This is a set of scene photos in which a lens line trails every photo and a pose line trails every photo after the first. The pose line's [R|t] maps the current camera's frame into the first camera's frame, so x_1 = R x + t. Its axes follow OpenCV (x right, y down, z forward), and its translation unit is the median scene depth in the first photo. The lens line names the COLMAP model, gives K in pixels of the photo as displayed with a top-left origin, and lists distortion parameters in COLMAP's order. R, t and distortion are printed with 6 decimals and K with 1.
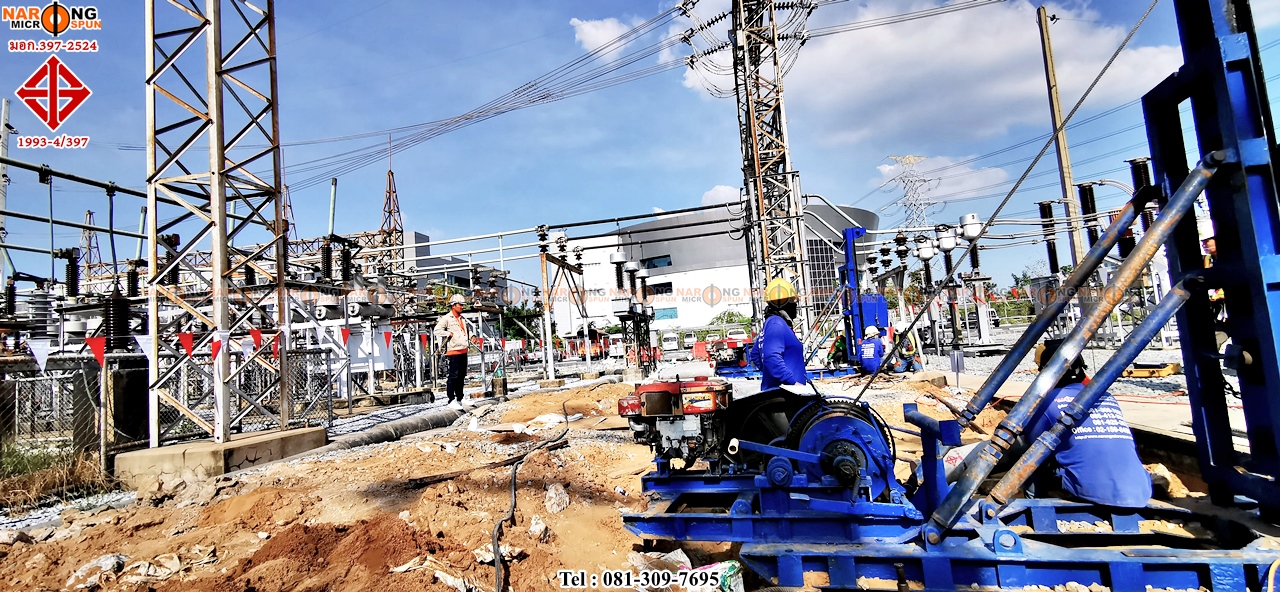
lens RADIAL K [[595.6, 0, 645.5], [0, 595.6, 295.1], [0, 0, 1]] dist [-0.003300, 0.023375]
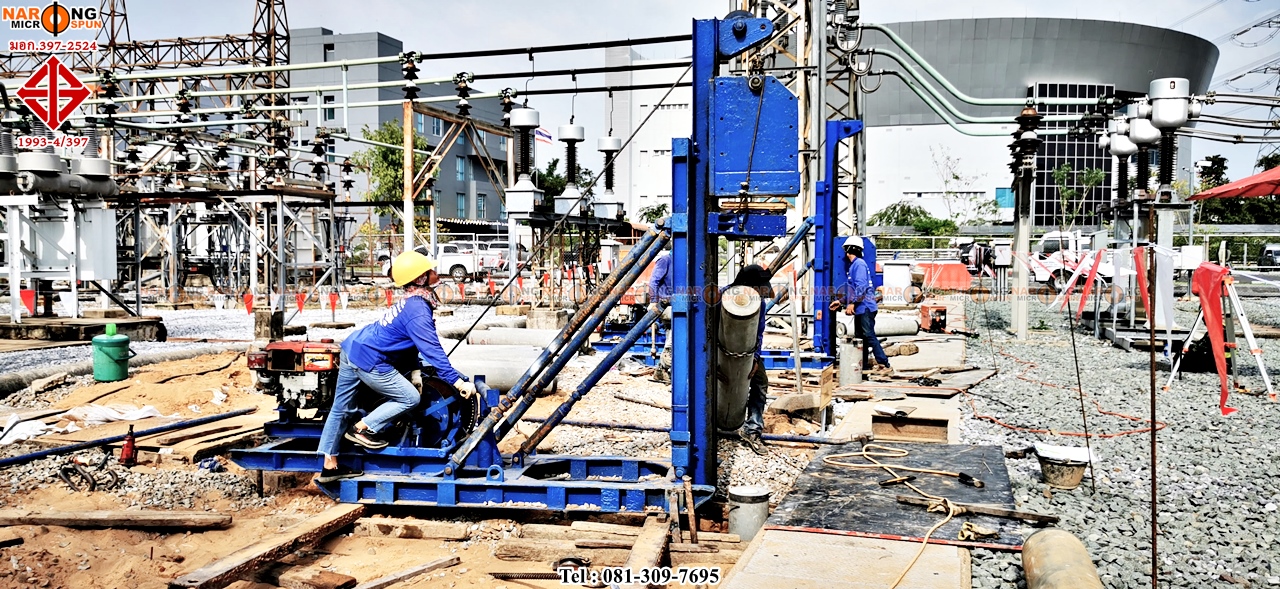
lens RADIAL K [[1007.1, 0, 640.0], [0, 1007.1, 294.5], [0, 0, 1]] dist [0.072110, -0.101675]
pose [[0.984035, 0.093027, -0.151724, 0.243139], [-0.071318, 0.987189, 0.142732, -0.044456], [0.163058, -0.129633, 0.978063, 0.034159]]
